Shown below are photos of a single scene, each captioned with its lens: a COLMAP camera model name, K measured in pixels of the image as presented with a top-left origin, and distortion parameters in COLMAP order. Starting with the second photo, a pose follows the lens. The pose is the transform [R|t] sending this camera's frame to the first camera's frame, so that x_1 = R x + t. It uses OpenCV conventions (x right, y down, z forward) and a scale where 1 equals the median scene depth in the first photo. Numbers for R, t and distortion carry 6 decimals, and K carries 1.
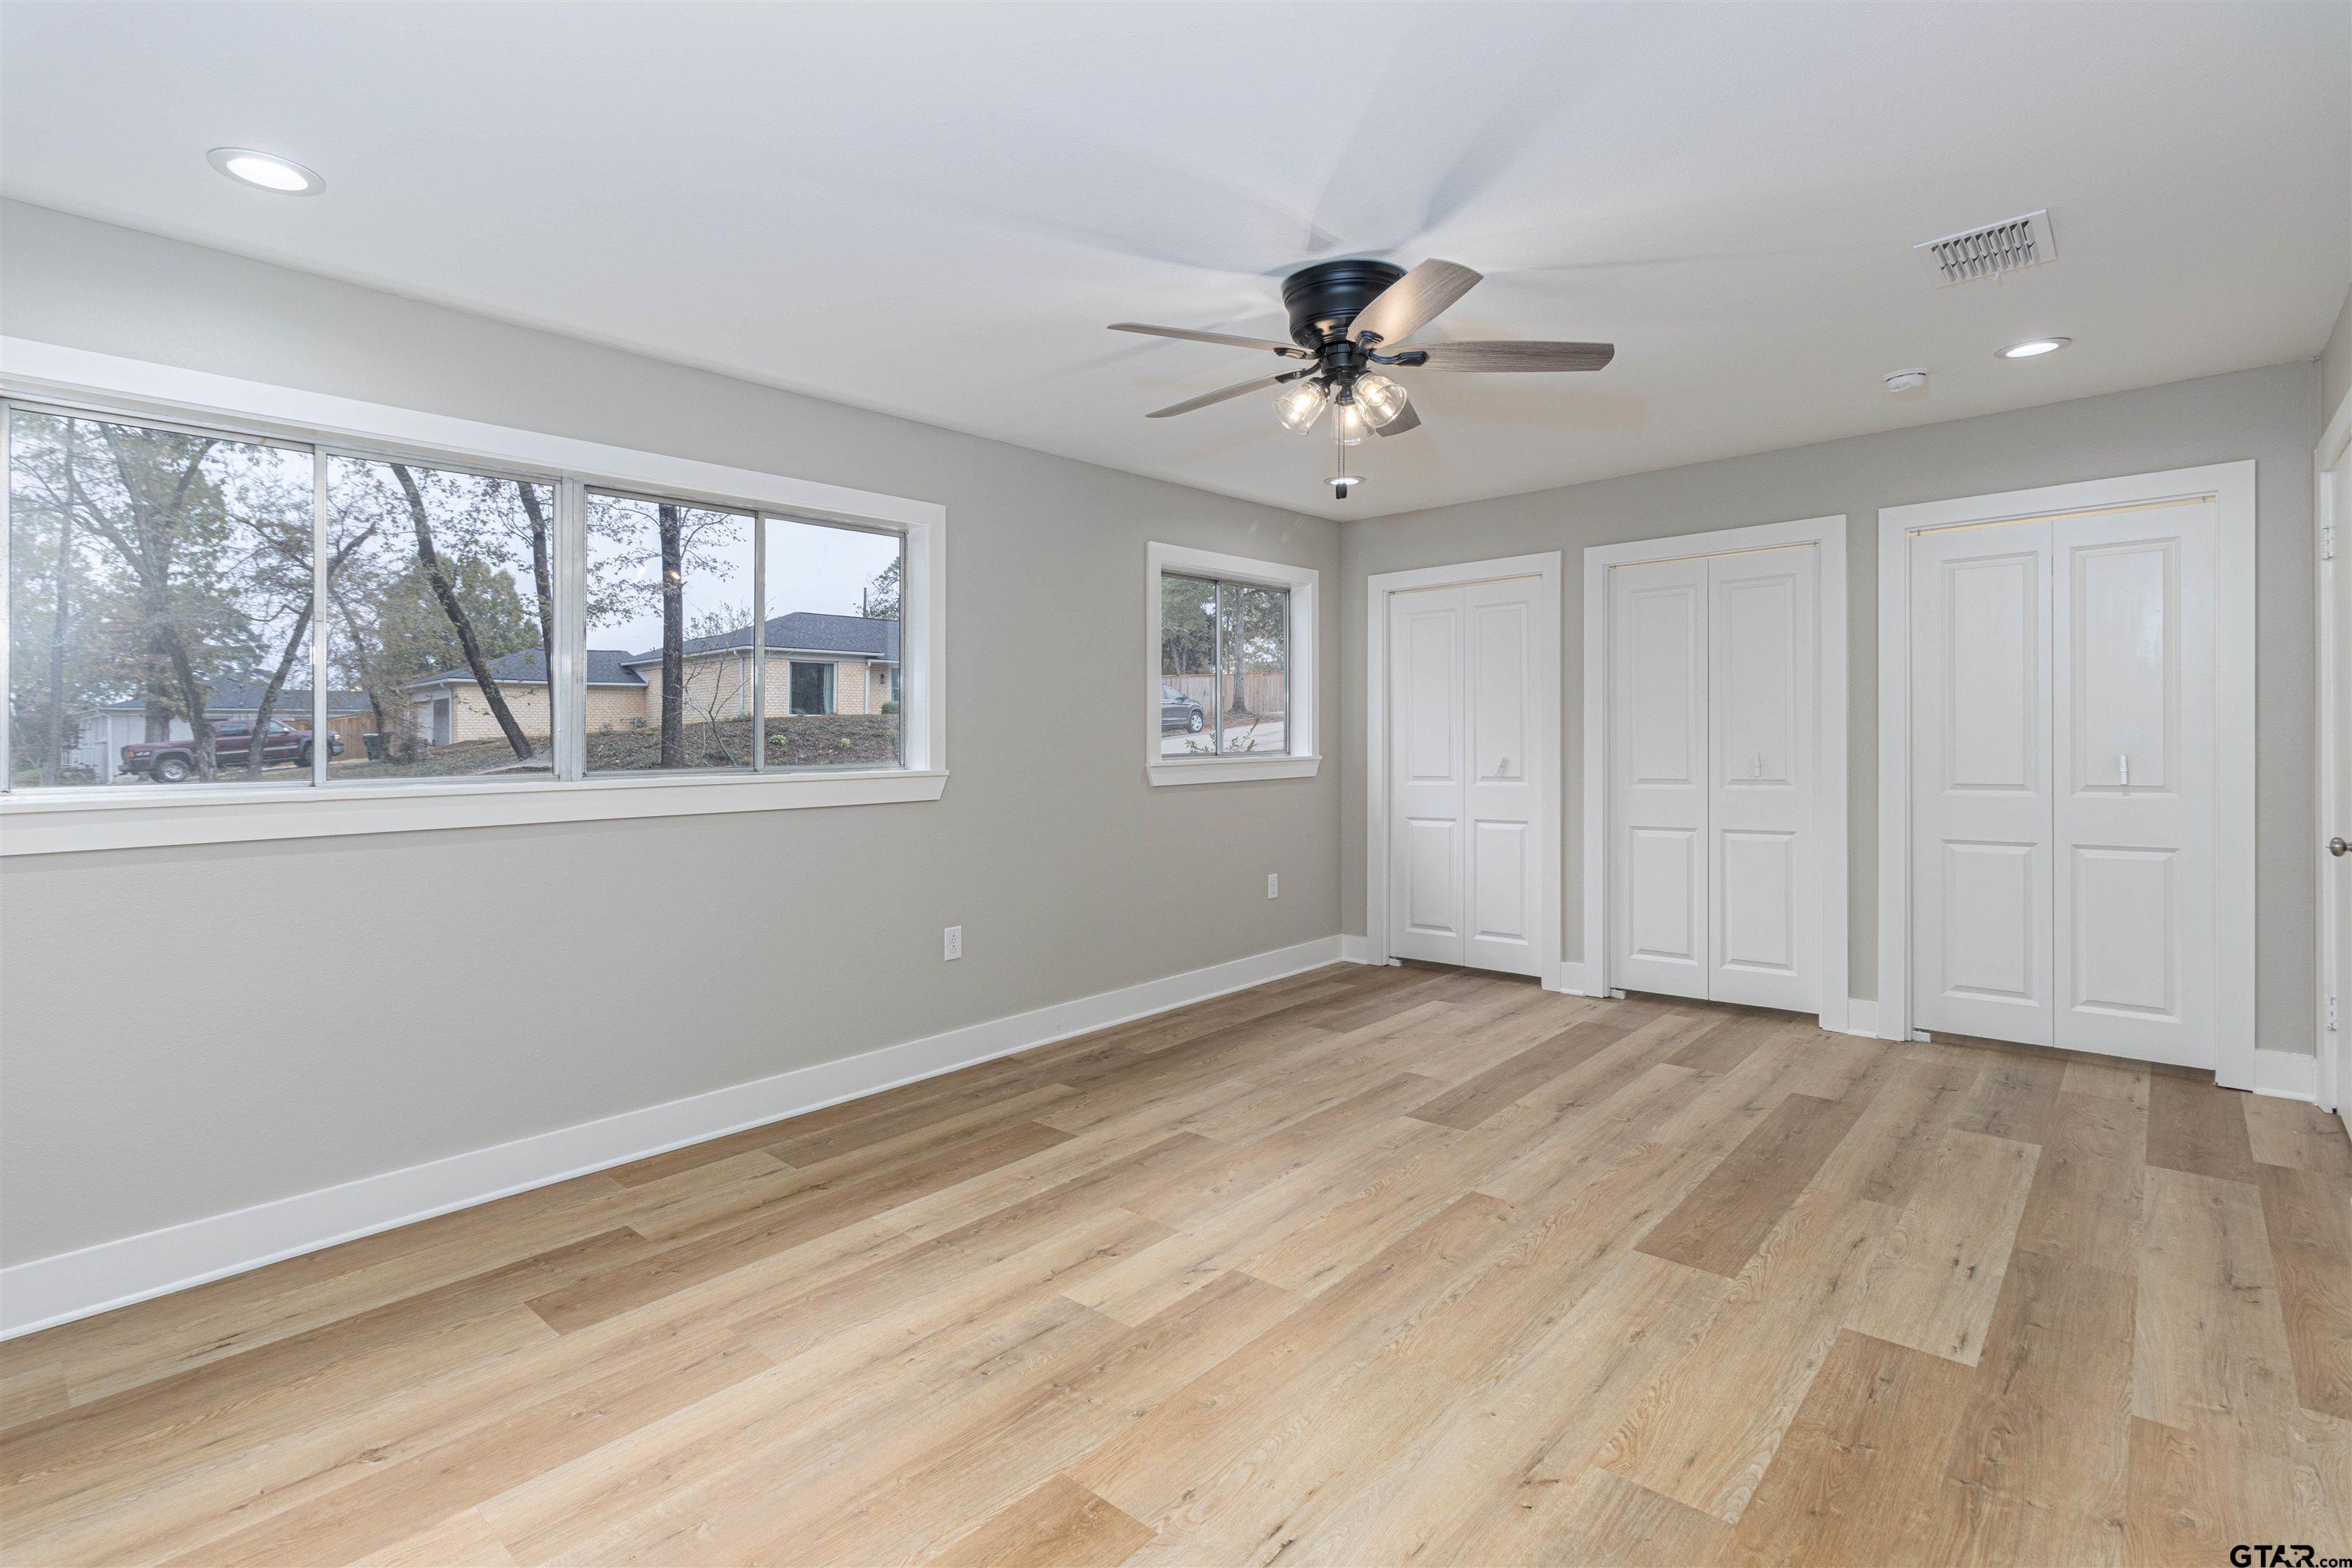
lens RADIAL K [[1100.4, 0, 1167.1], [0, 1100.4, 778.2], [0, 0, 1]] dist [-0.001975, 0.002920]
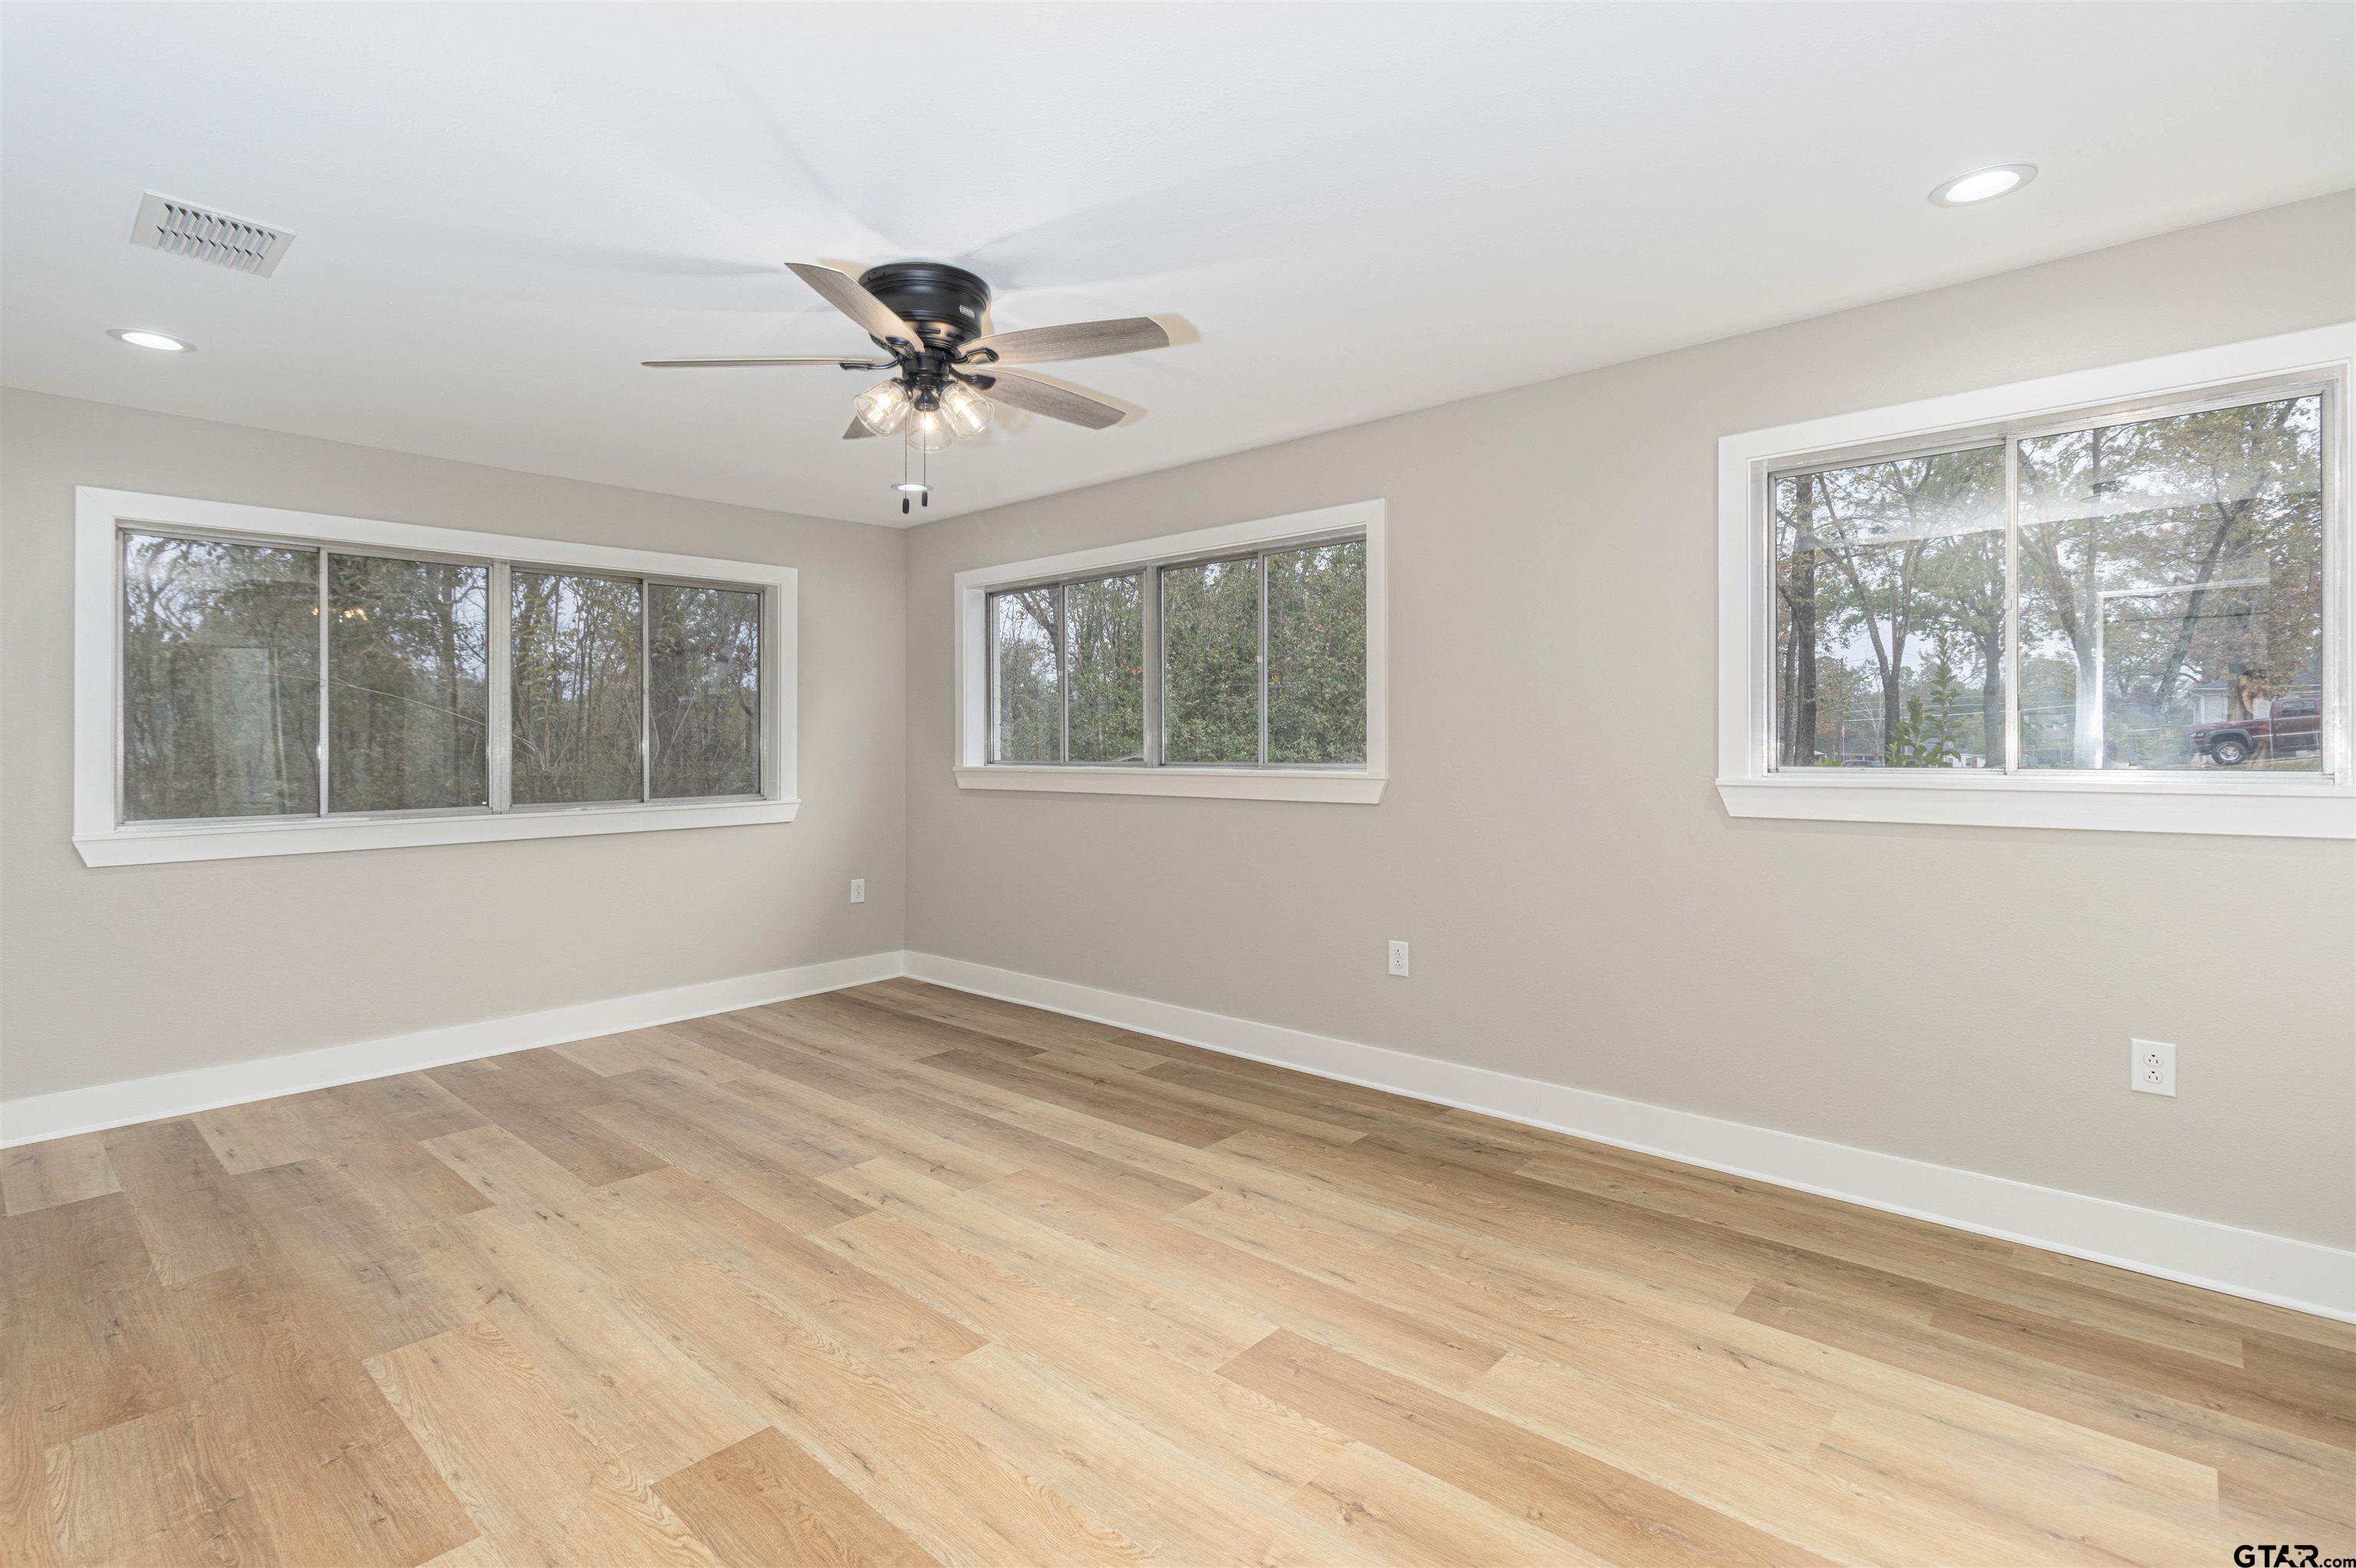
lens RADIAL K [[1102.1, 0, 1169.1], [0, 1102.1, 778.2], [0, 0, 1]] dist [-0.001975, 0.002920]
pose [[0.007797, 0.047934, -0.998820, 1.058793], [-0.030207, 0.998406, 0.047679, -0.063377], [0.999513, 0.029800, 0.009233, 1.132540]]
